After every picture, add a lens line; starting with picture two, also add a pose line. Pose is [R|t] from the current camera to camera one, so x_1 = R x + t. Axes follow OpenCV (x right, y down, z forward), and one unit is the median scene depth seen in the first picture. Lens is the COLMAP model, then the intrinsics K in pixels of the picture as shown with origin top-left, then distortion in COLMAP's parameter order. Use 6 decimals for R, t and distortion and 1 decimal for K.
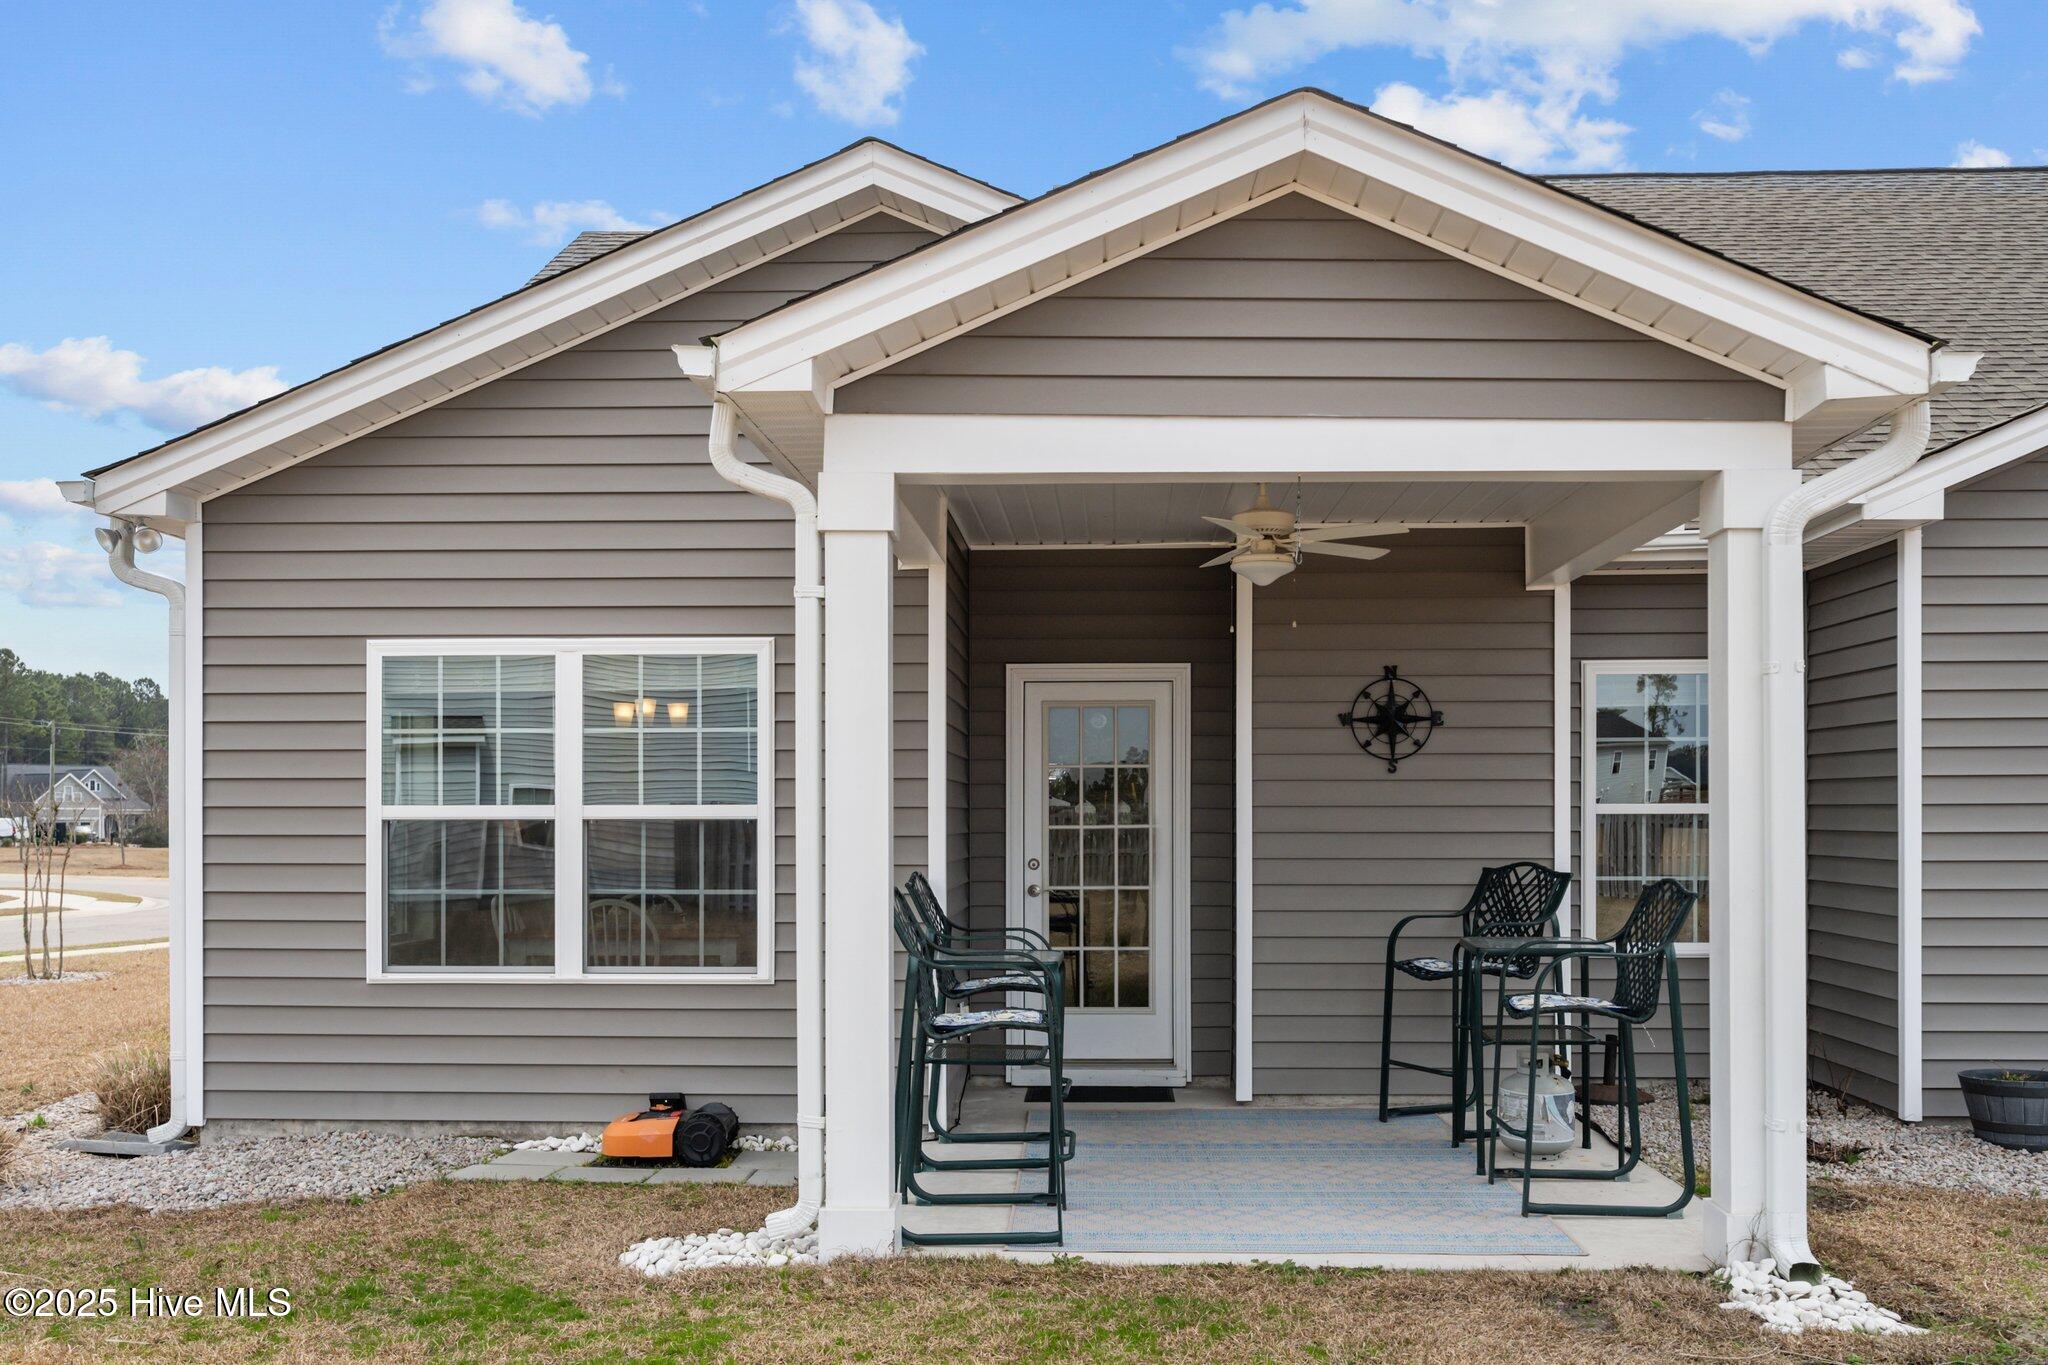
lens RADIAL K [[1803.2, 0, 1039.9], [0, 1803.2, 828.9], [0, 0, 1]] dist [0.004993, 0.001964]
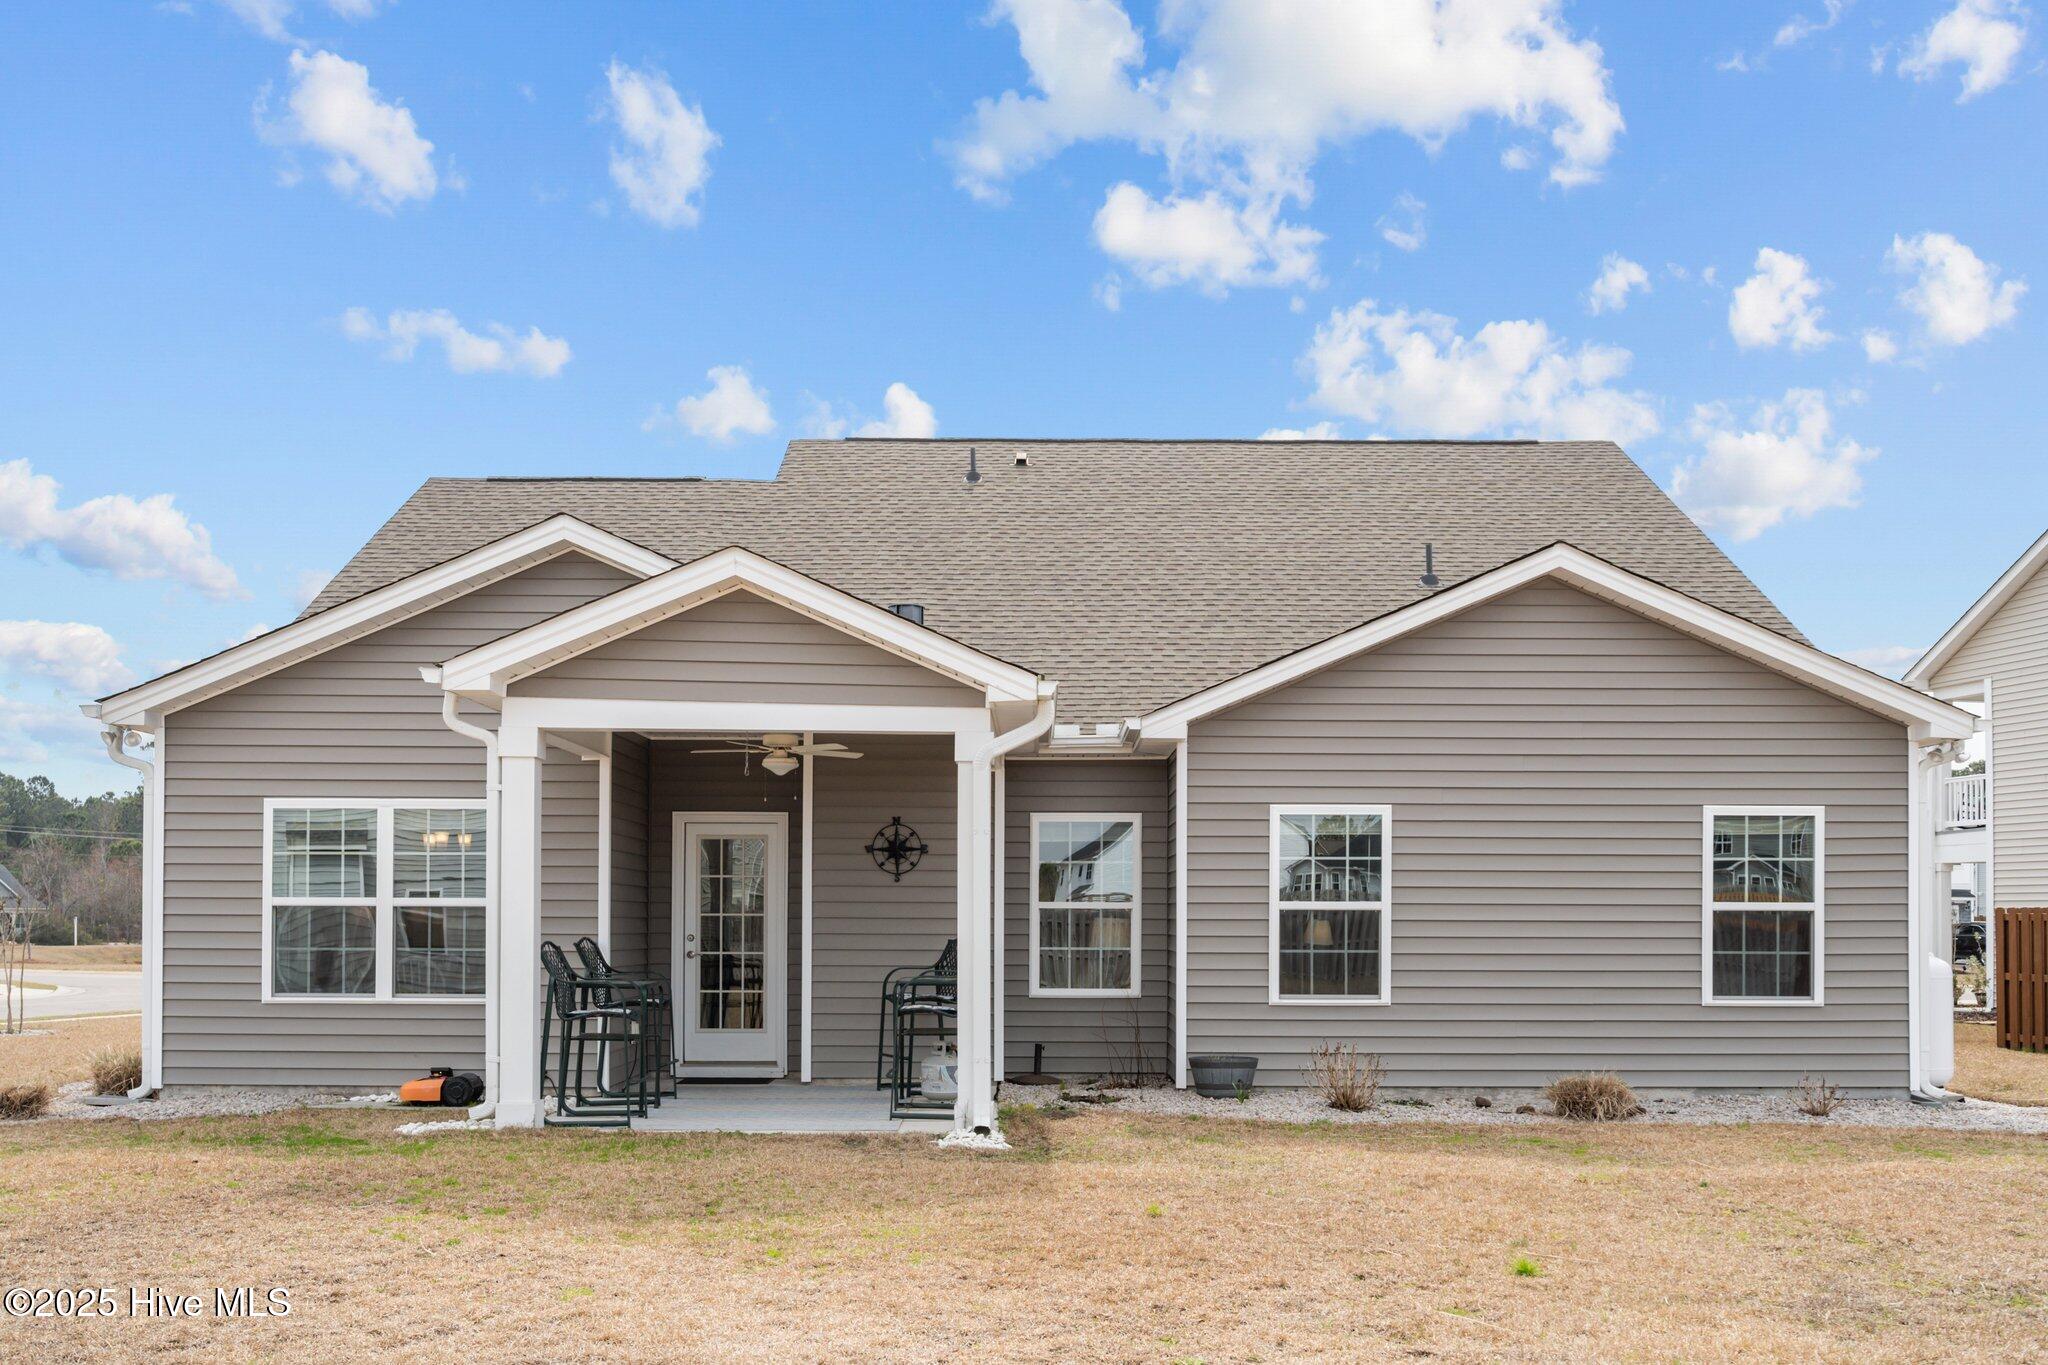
lens RADIAL K [[1787.8, 0, 1009.4], [0, 1787.8, 921.2], [0, 0, 1]] dist [0.003012, 0.008498]
pose [[0.999270, 0.006164, 0.037689, 0.257538], [-0.005900, 0.999957, -0.007098, 0.017133], [-0.037732, 0.006870, 0.999264, -0.687317]]
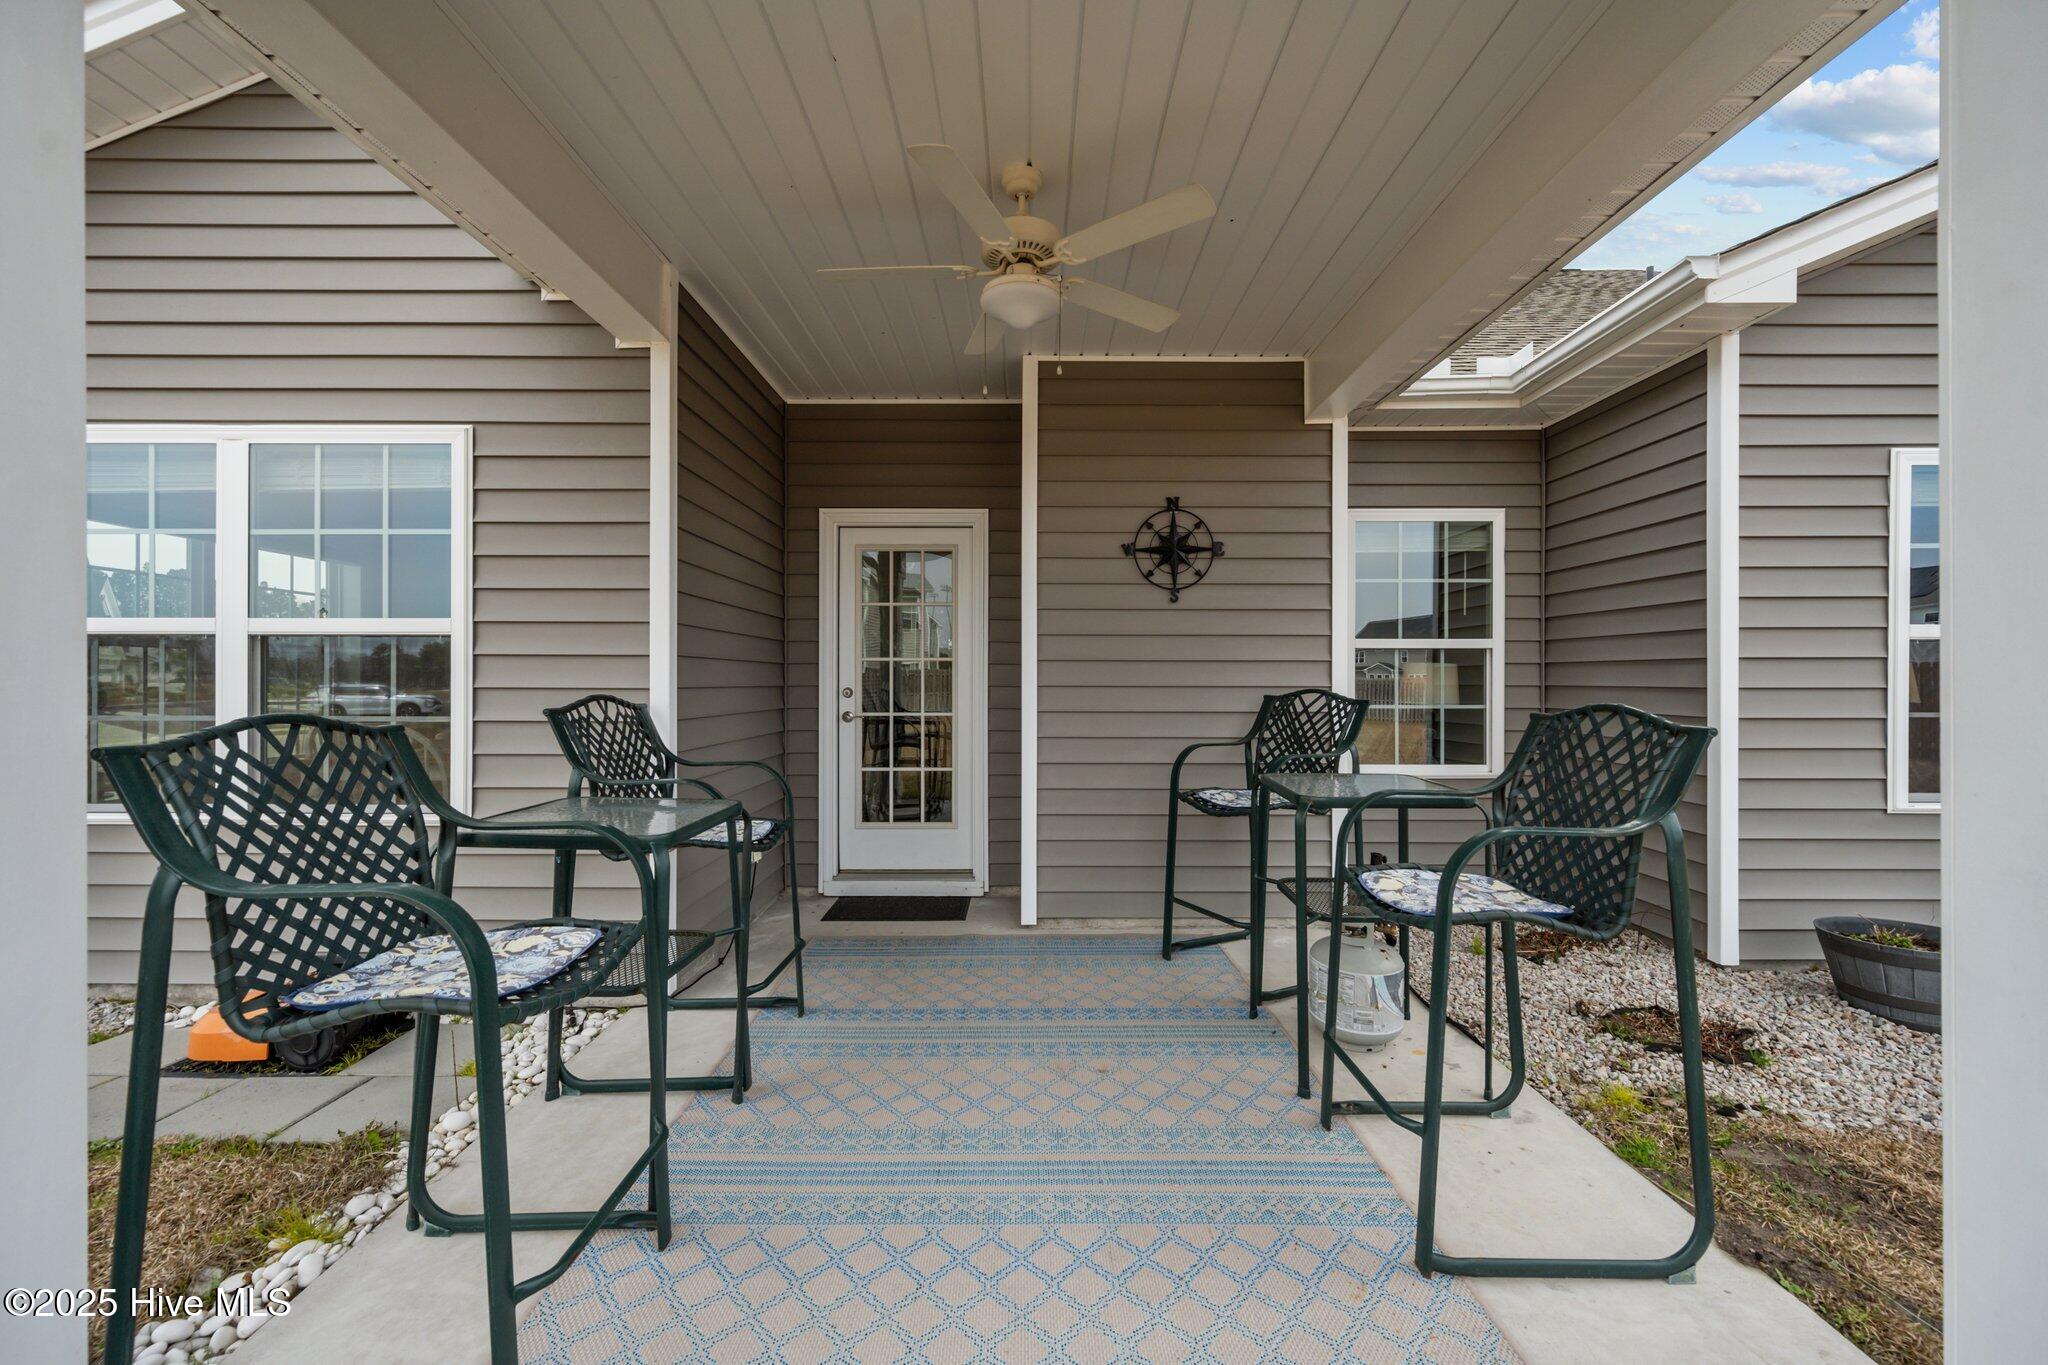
lens RADIAL K [[808.1, 0, 1024.0], [0, 808.1, 682.5], [0, 0, 1]] dist [-0.001174, -0.000467]
pose [[0.999334, 0.003236, 0.036339, 0.102601], [-0.003087, 0.999987, -0.004162, 0.017880], [-0.036352, 0.004047, 0.999331, 0.596225]]
